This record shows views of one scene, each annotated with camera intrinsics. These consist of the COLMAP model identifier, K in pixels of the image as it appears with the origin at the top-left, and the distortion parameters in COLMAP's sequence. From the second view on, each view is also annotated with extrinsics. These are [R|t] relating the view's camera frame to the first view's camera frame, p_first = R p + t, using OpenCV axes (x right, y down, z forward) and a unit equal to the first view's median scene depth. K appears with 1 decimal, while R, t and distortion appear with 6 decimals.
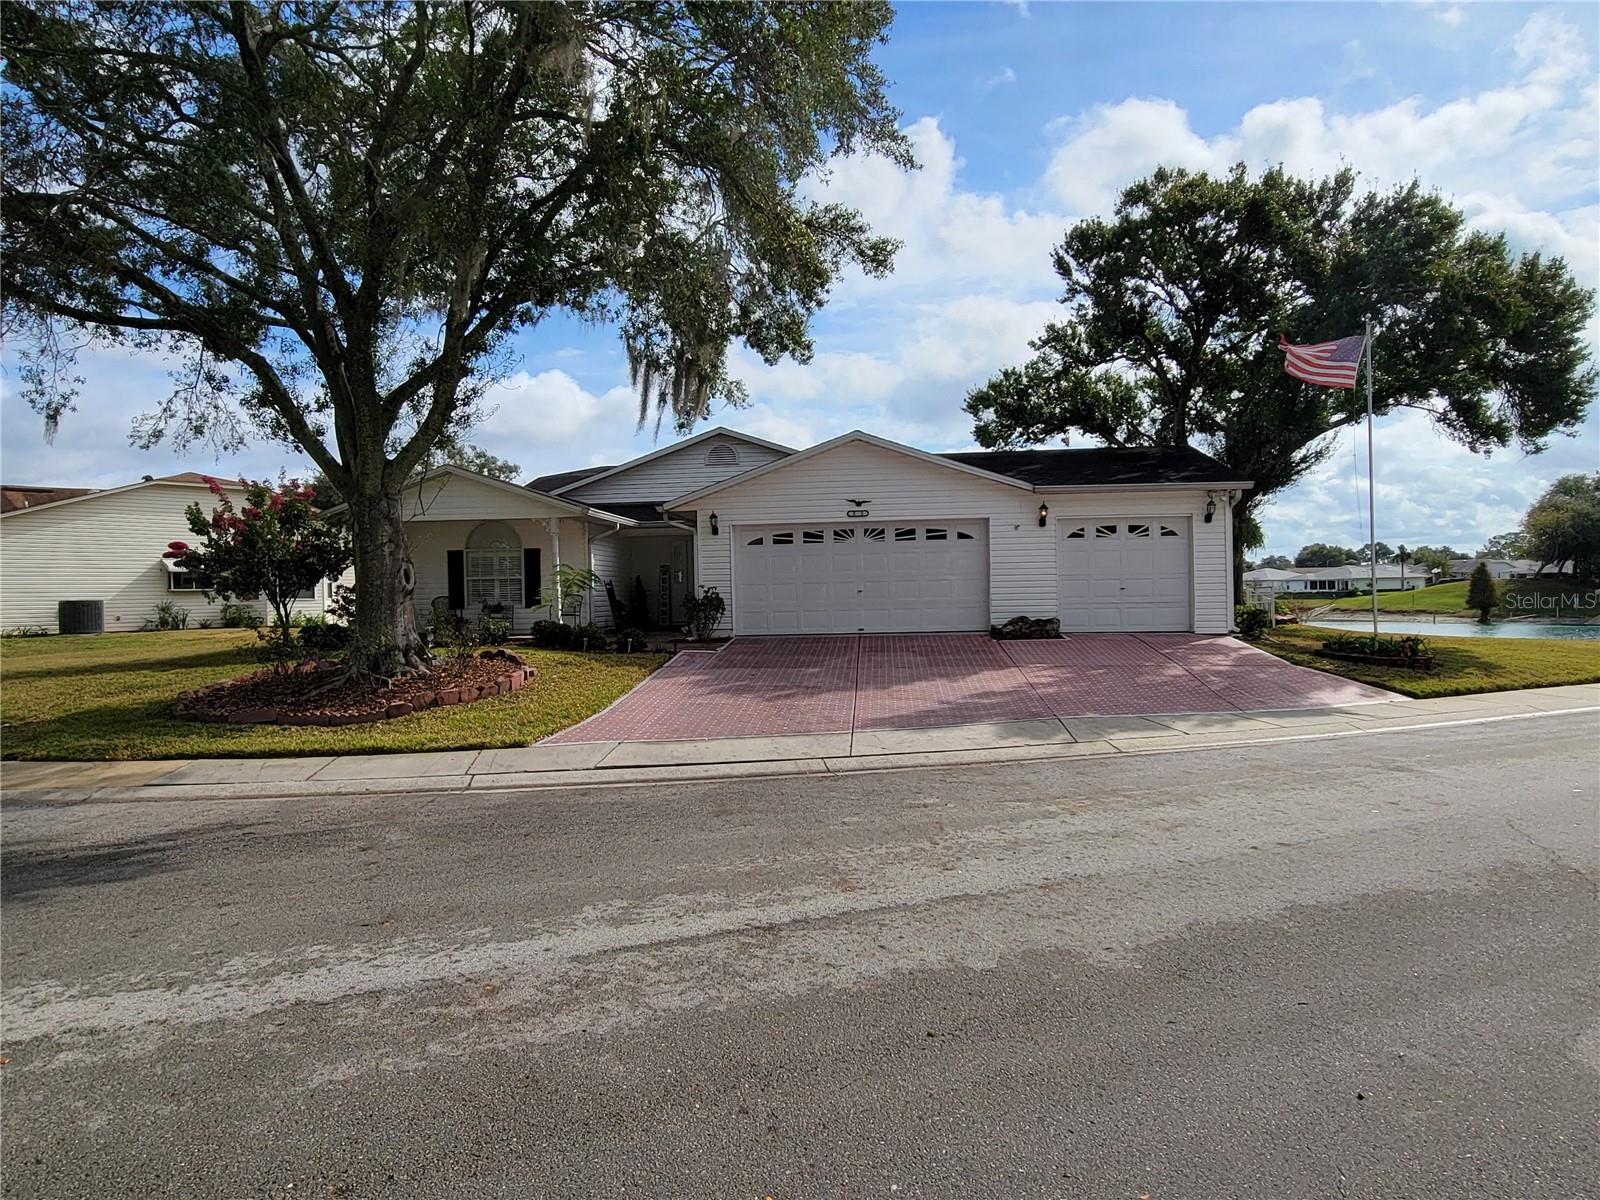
lens RADIAL K [[655.9, 0, 702.9], [0, 655.9, 602.2], [0, 0, 1]] dist [-0.002212, 0.000769]
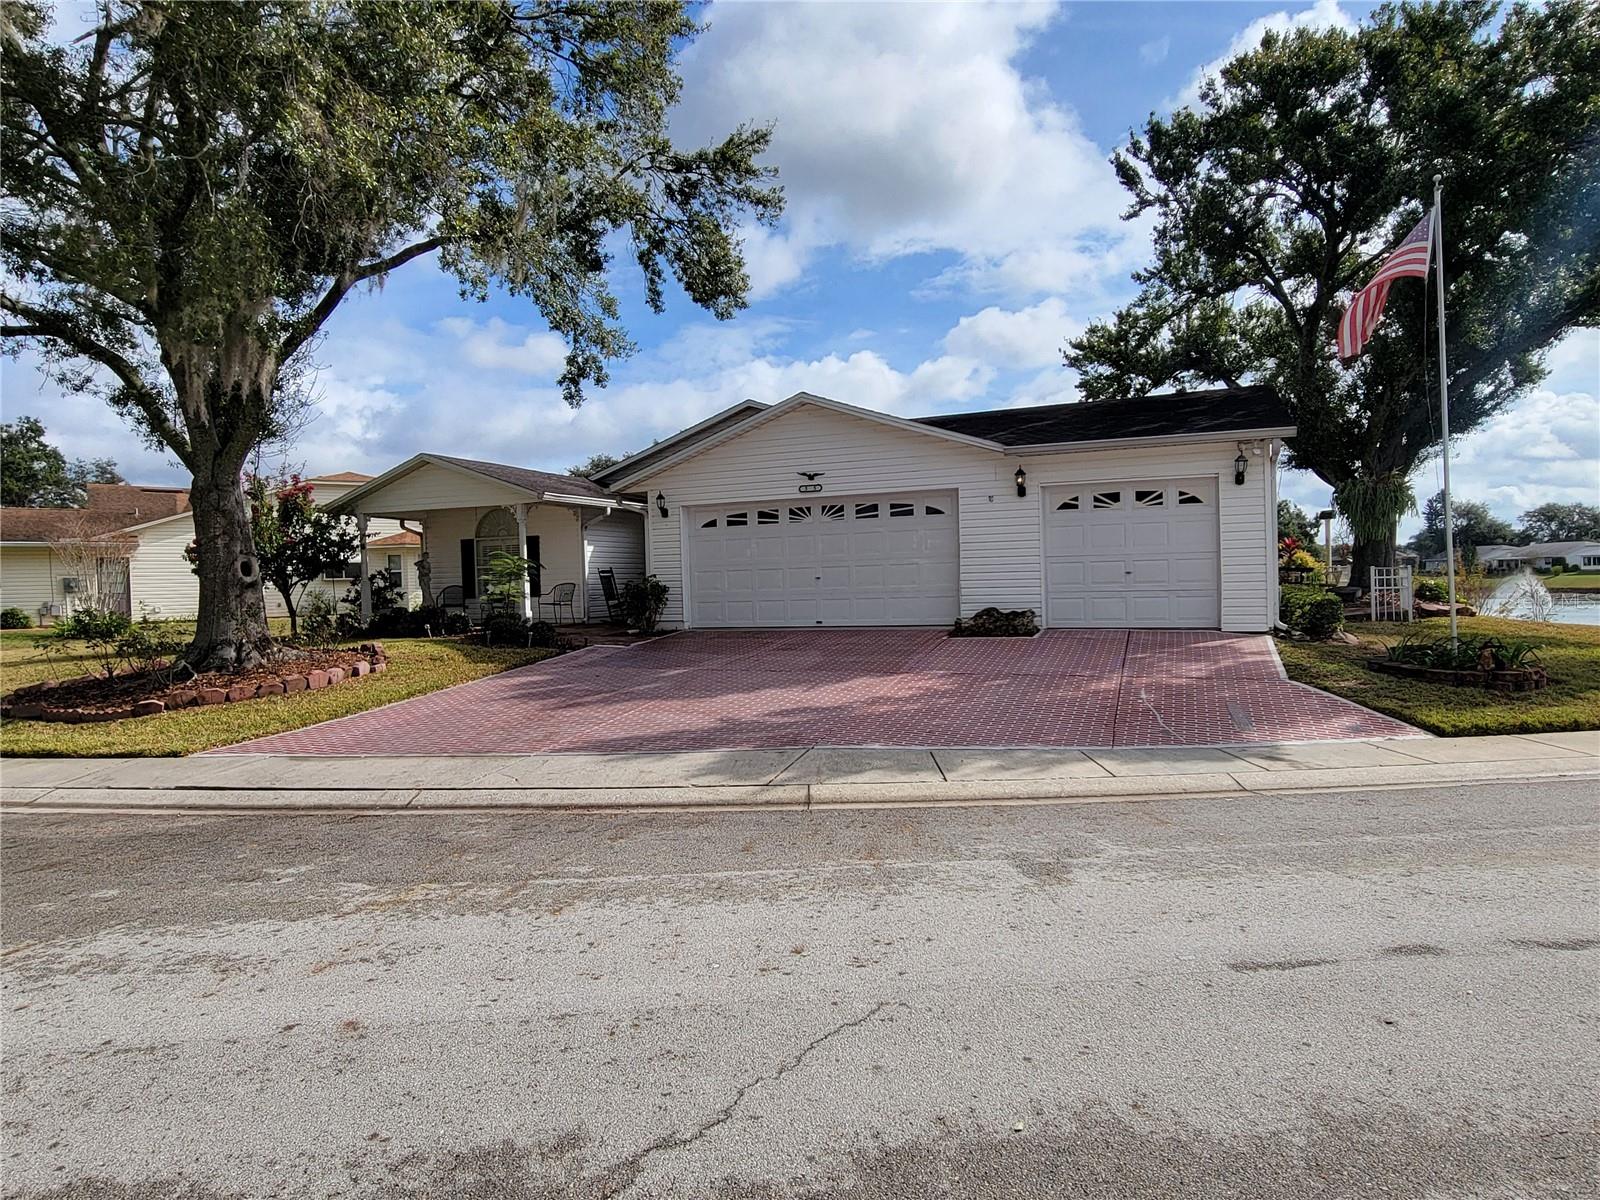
lens RADIAL K [[658.9, 0, 801.7], [0, 658.9, 593.3], [0, 0, 1]] dist [-0.000963, 0.000124]
pose [[0.979570, -0.002812, -0.201082, 0.413537], [0.005317, 0.999915, 0.011918, -0.007421], [0.201032, -0.012744, 0.979502, 0.148721]]
